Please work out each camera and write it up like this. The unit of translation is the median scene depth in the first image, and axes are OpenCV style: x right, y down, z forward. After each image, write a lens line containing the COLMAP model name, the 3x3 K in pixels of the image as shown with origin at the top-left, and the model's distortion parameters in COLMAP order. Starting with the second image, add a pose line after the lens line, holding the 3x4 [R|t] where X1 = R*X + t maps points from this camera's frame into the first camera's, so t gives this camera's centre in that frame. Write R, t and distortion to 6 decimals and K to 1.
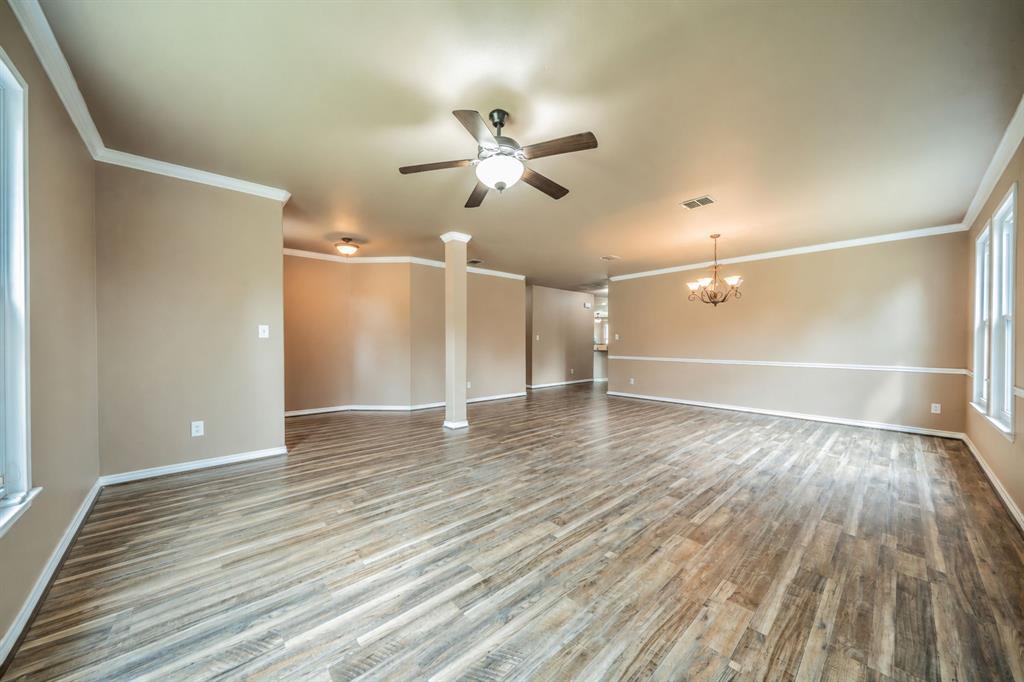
lens RADIAL K [[356.4, 0, 514.7], [0, 356.4, 336.9], [0, 0, 1]] dist [-0.000443, -0.000033]
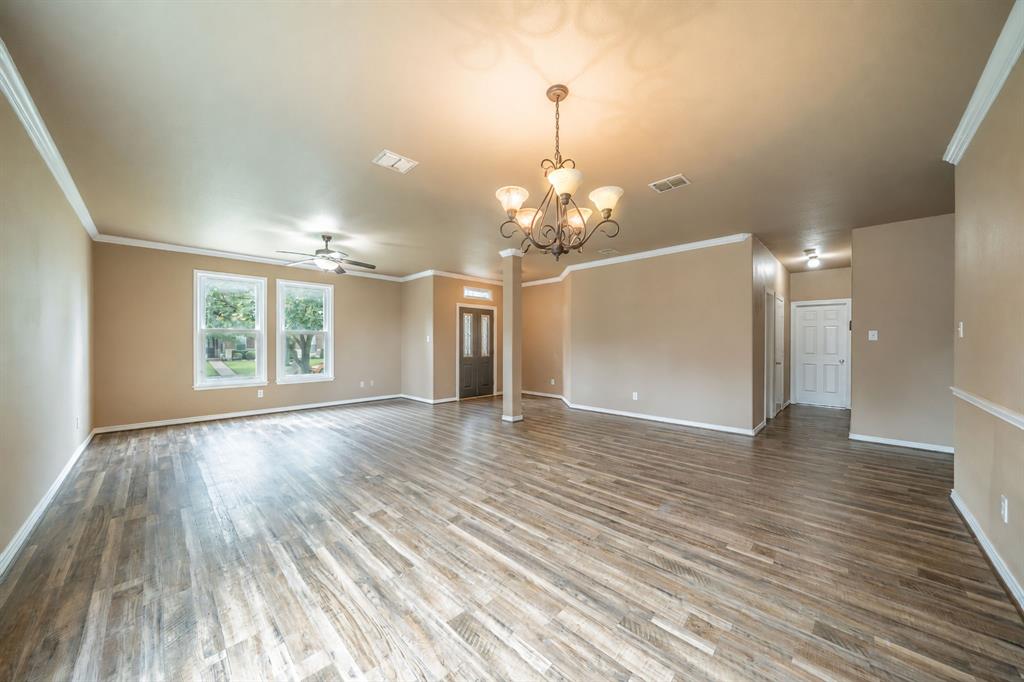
lens RADIAL K [[351.9, 0, 503.2], [0, 351.9, 346.4], [0, 0, 1]] dist [-0.011282, -0.000001]
pose [[0.041902, 0.003191, -0.999117, 1.244460], [0.010925, 0.999934, 0.003652, 0.016712], [0.999062, -0.011068, 0.041864, 1.173594]]
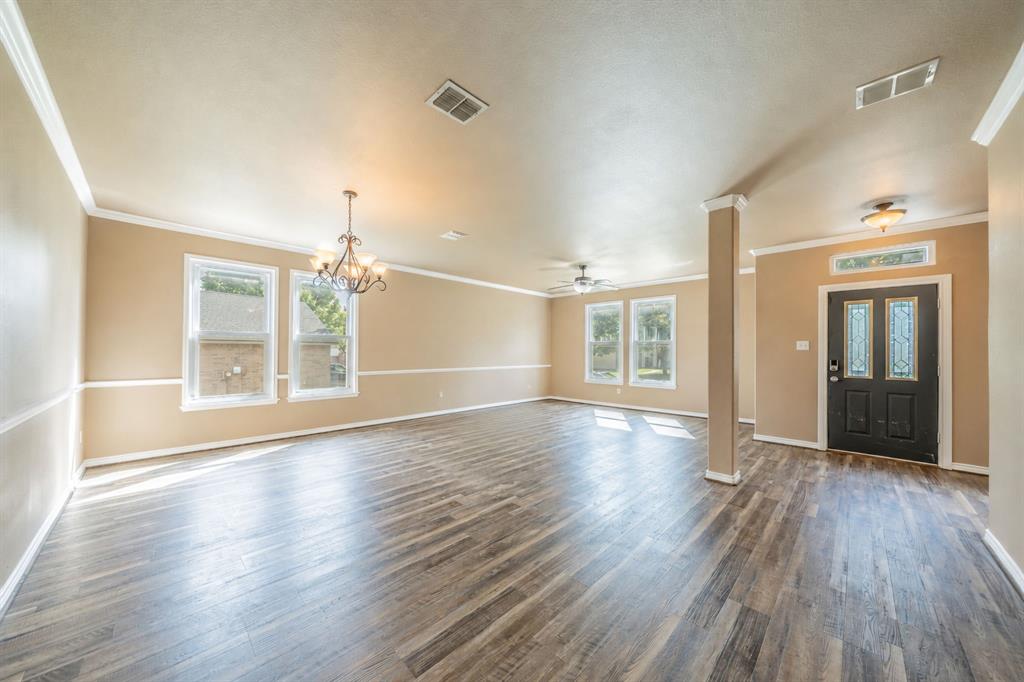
lens RADIAL K [[351.9, 0, 503.2], [0, 351.9, 346.4], [0, 0, 1]] dist [-0.011282, -0.000001]
pose [[-0.998922, -0.013898, -0.044291, 0.386570], [-0.012925, 0.999671, -0.022168, 0.019444], [0.044585, -0.021572, -0.998773, 2.136772]]
